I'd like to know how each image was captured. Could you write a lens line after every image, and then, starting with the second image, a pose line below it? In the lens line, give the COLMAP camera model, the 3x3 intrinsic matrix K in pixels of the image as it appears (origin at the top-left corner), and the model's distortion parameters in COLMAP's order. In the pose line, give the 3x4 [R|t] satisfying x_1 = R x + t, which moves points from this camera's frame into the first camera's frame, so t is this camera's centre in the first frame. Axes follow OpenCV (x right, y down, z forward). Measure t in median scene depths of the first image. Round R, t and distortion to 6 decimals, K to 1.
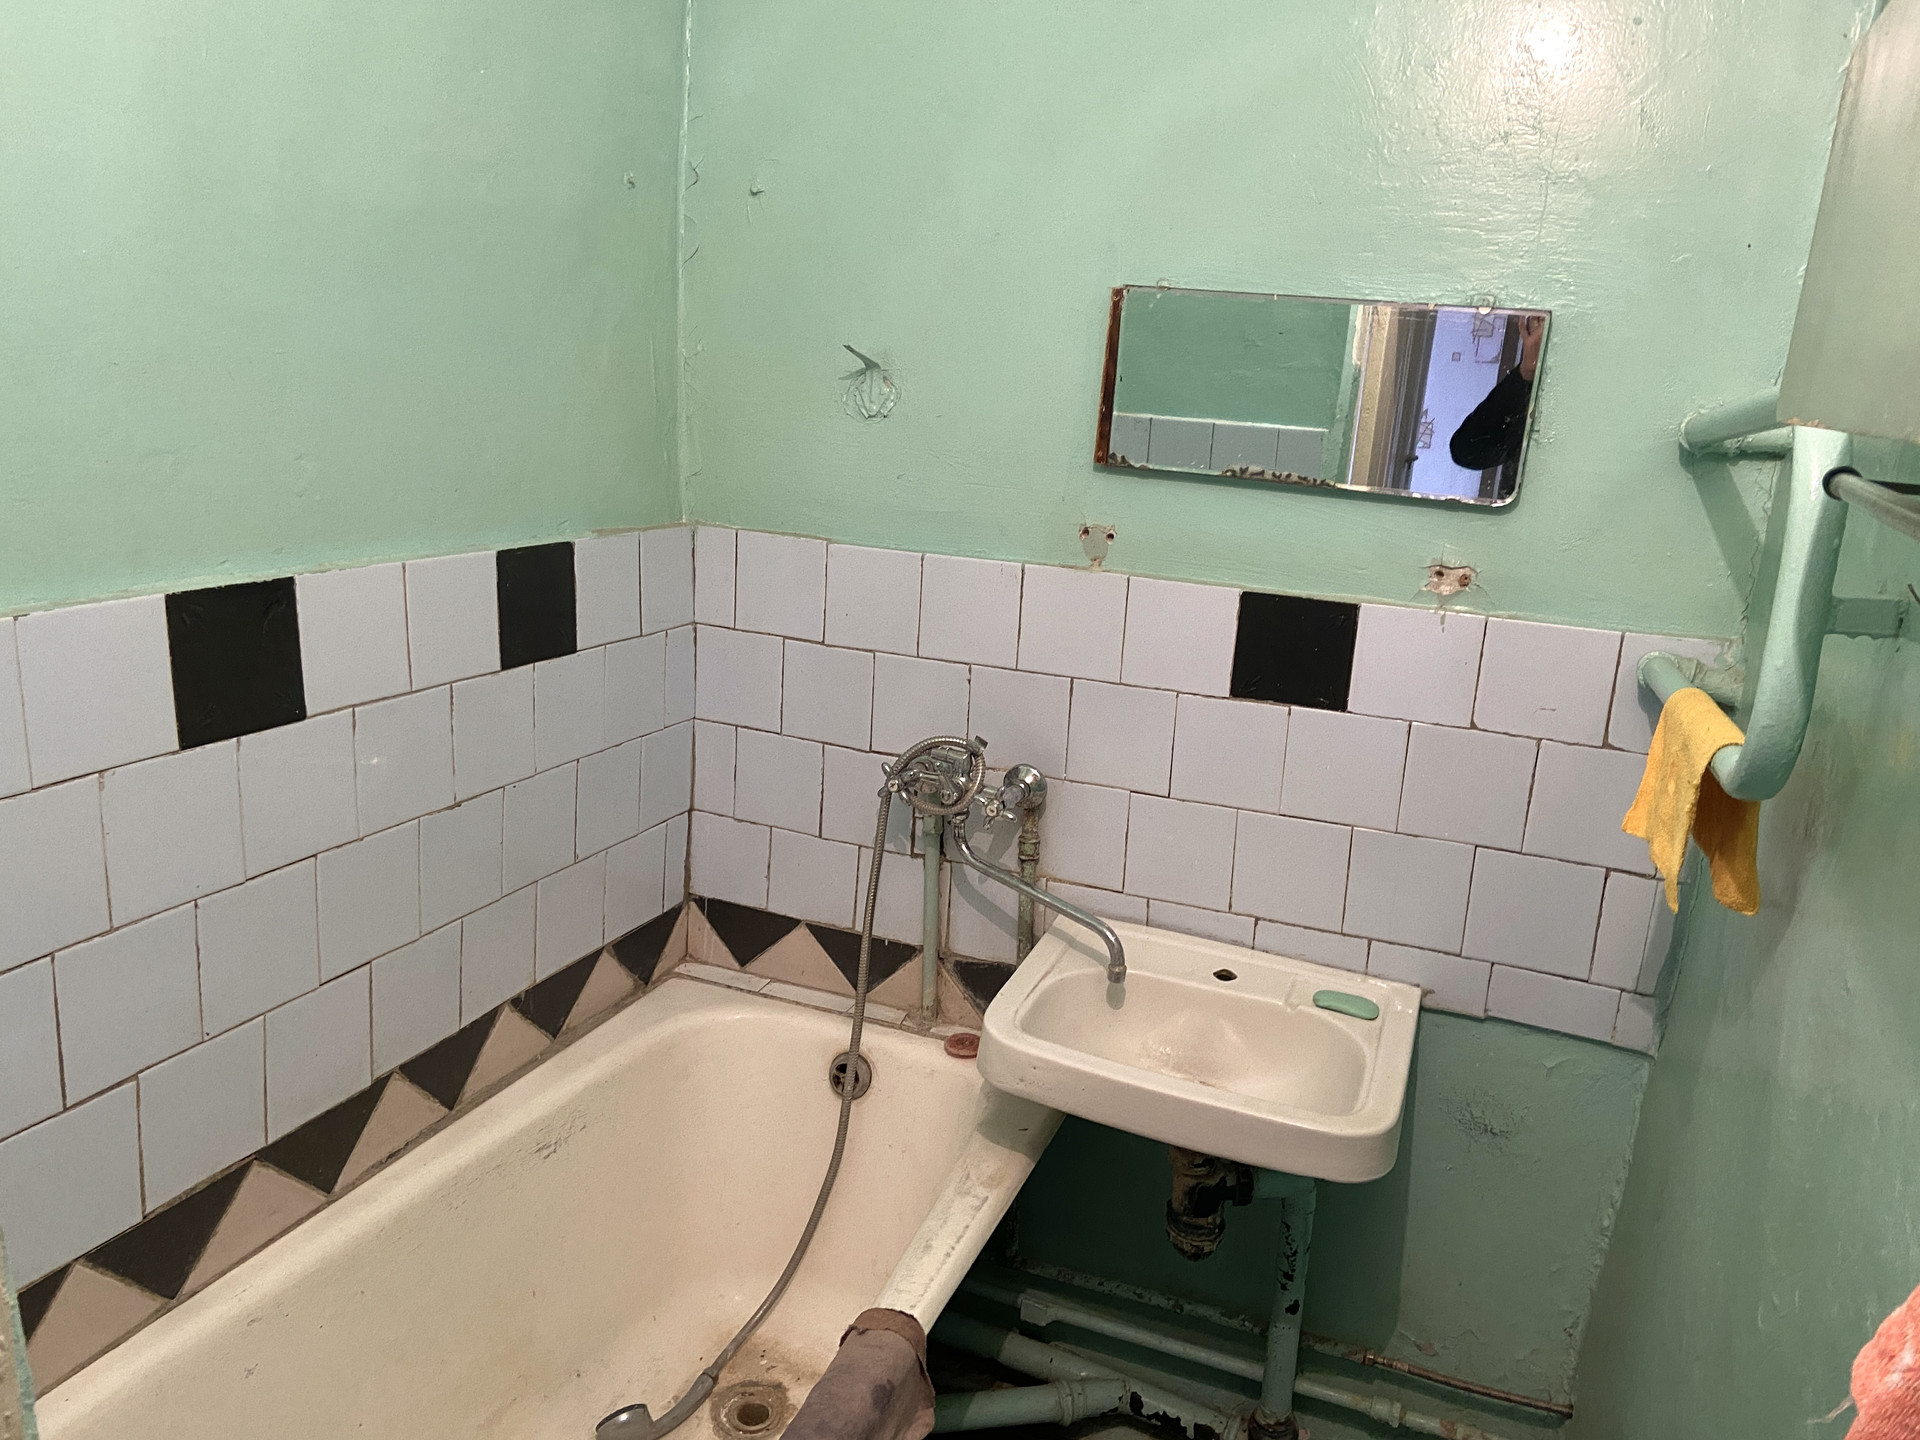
lens RADIAL K [[1464.3, 0, 960.0], [0, 1464.3, 720.0], [0, 0, 1]] dist [0.119358, -0.145171]
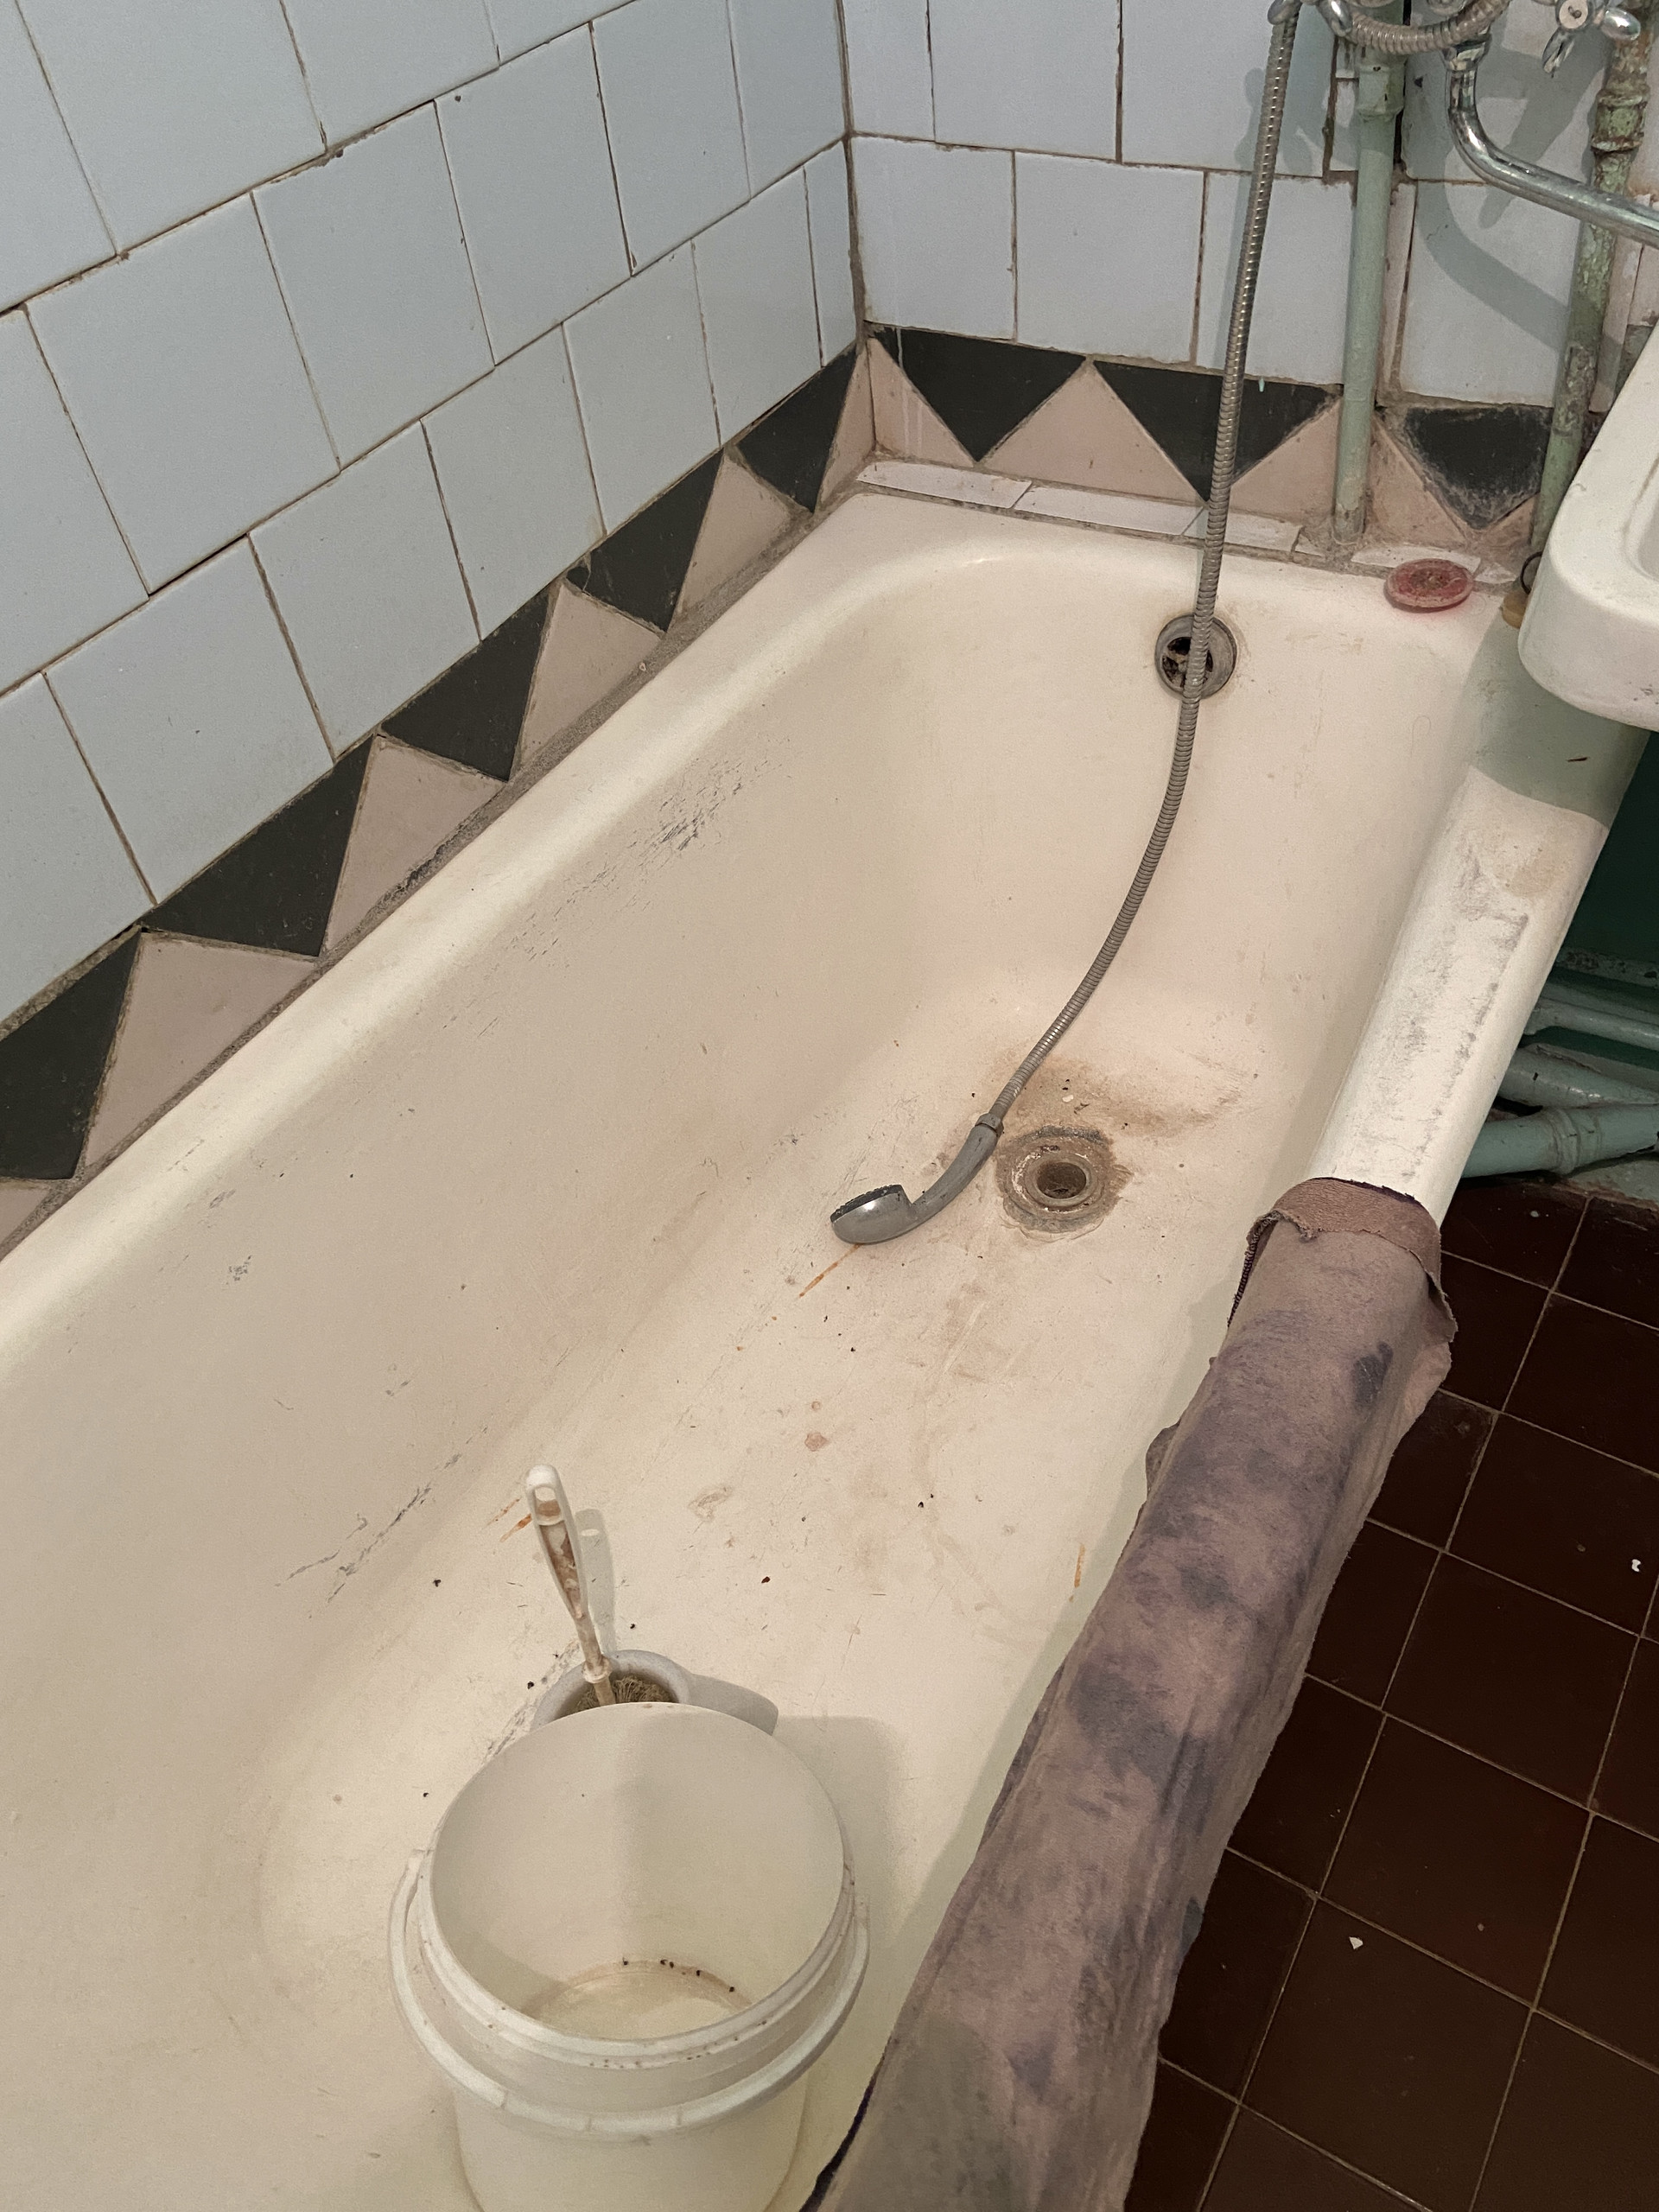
lens RADIAL K [[1687.0, 0, 866.6], [0, 1687.0, 1101.5], [0, 0, 1]] dist [0.119358, -0.145171]
pose [[0.978300, -0.014414, -0.206690, -0.066220], [0.120218, 0.851971, 0.509601, 0.046011], [0.168748, -0.523390, 0.835216, 0.372162]]
